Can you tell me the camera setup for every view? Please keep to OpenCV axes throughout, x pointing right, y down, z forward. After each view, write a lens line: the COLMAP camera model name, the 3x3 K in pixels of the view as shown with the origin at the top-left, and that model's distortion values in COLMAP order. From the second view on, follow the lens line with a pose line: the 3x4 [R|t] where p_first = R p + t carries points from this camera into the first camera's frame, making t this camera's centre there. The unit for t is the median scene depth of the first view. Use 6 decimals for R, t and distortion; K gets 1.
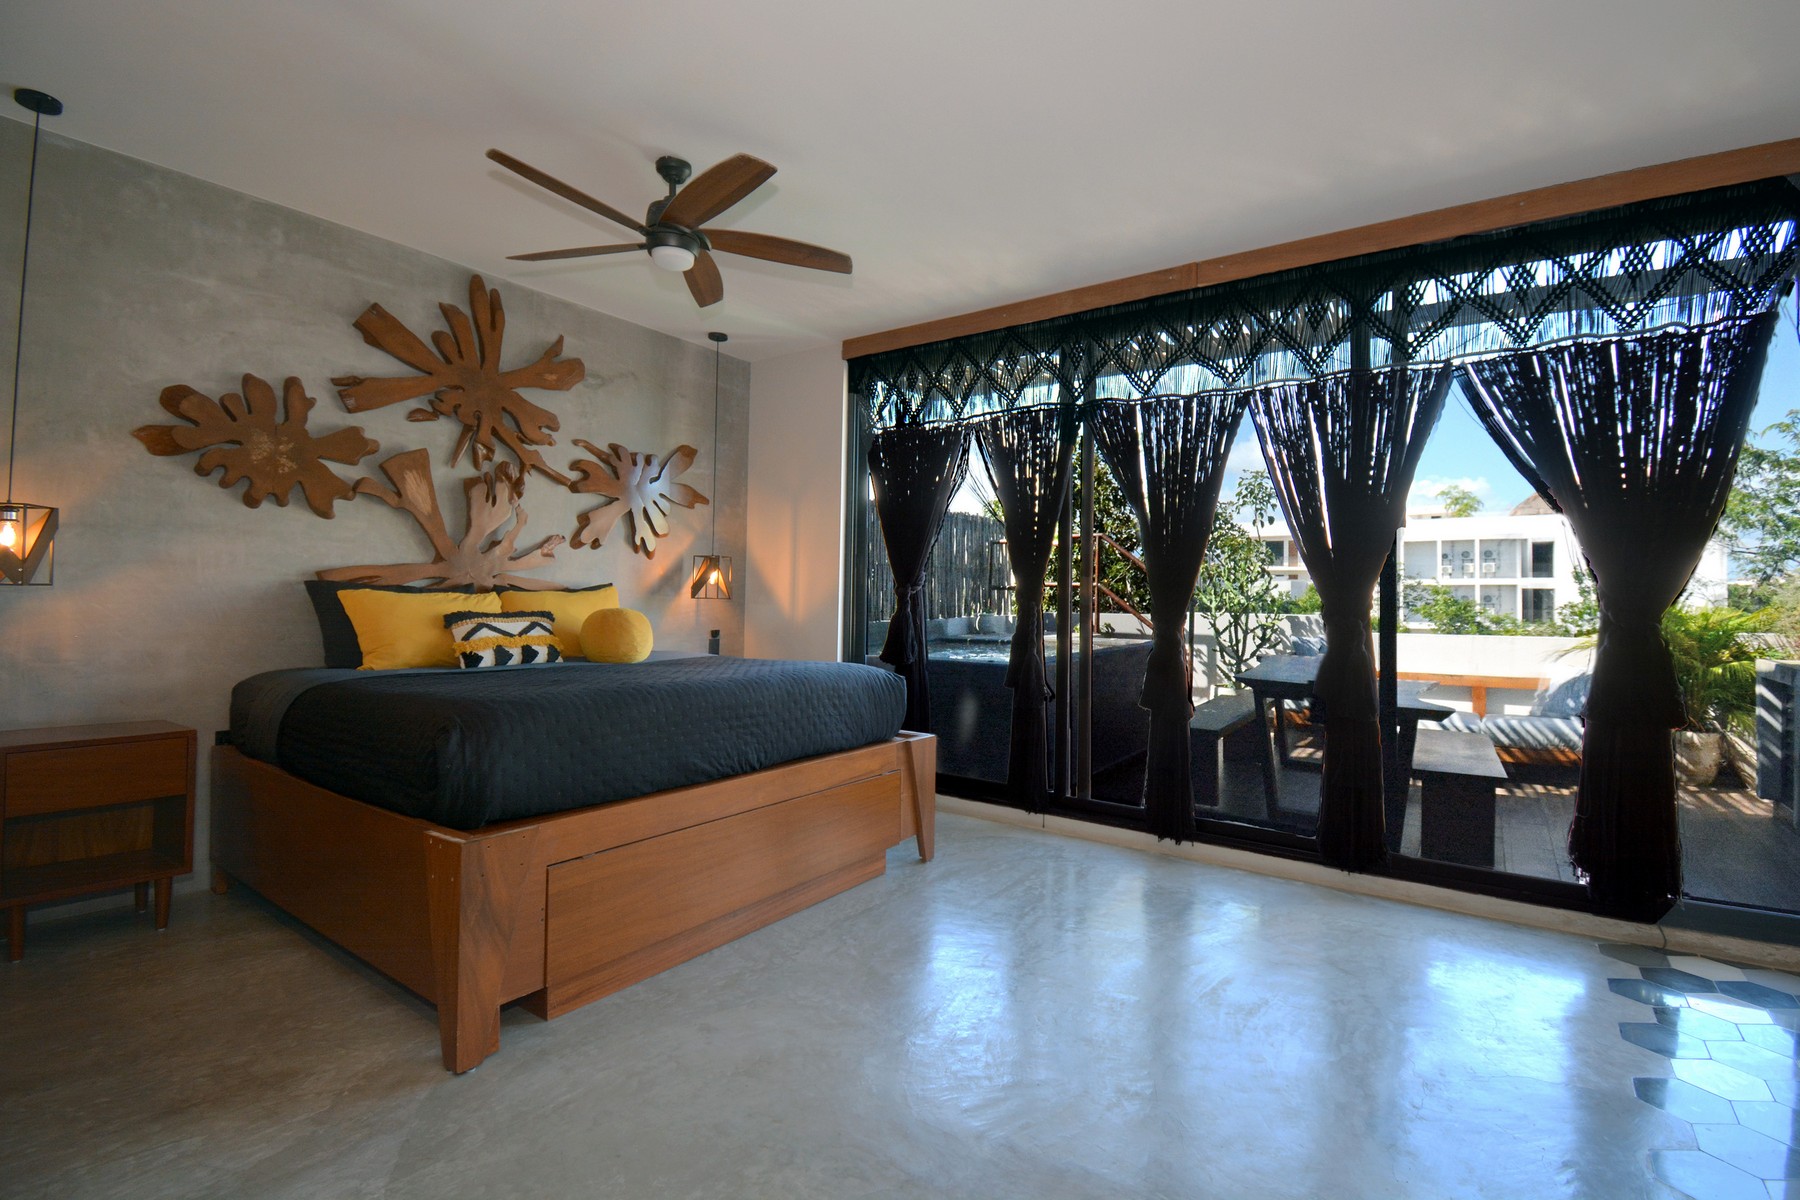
lens RADIAL K [[810.1, 0, 927.9], [0, 810.1, 575.6], [0, 0, 1]] dist [0.019191, -0.026701]
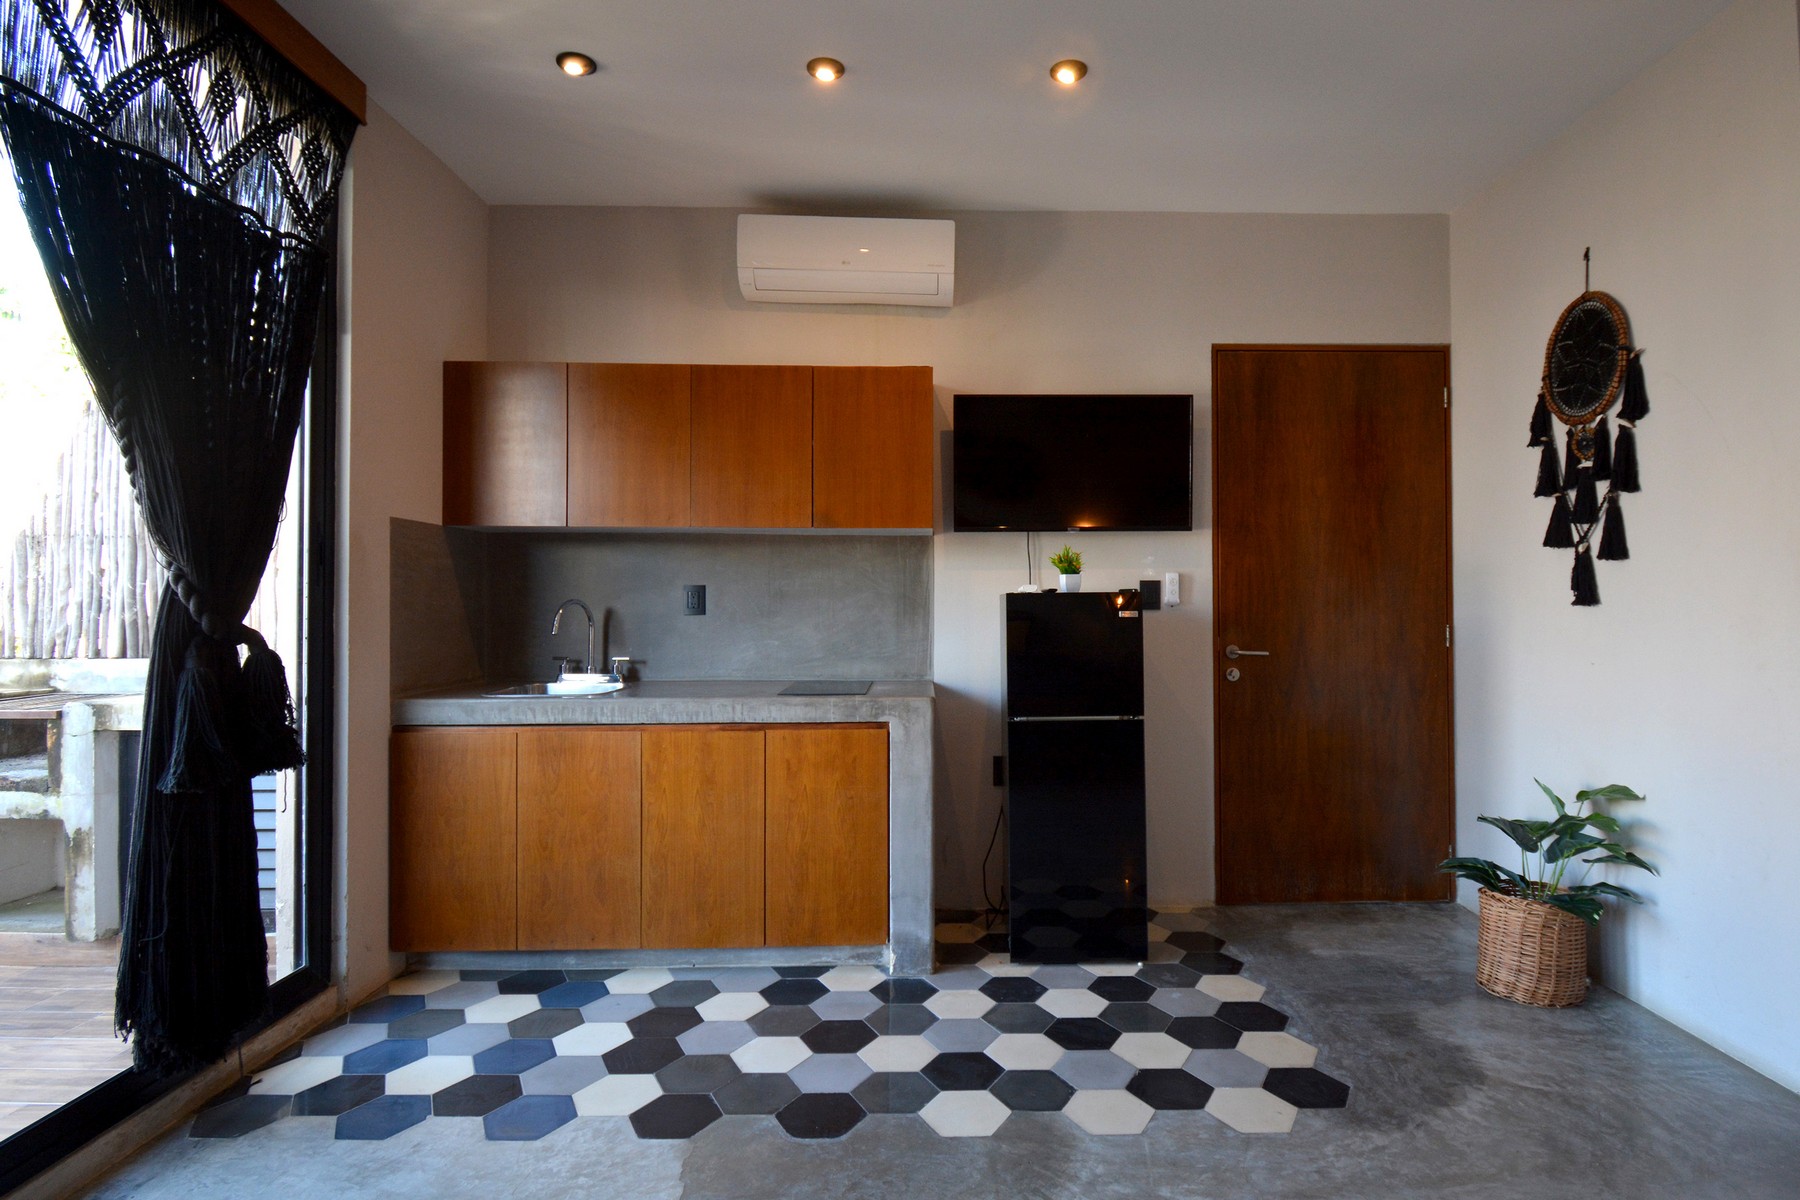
lens RADIAL K [[902.8, 0, 960.5], [0, 902.8, 589.7], [0, 0, 1]] dist [0.025717, -0.031318]
pose [[-0.592720, -0.002807, 0.805403, -0.080411], [-0.032402, 0.999267, -0.020363, 0.015607], [-0.804756, -0.038166, -0.592377, 0.767985]]
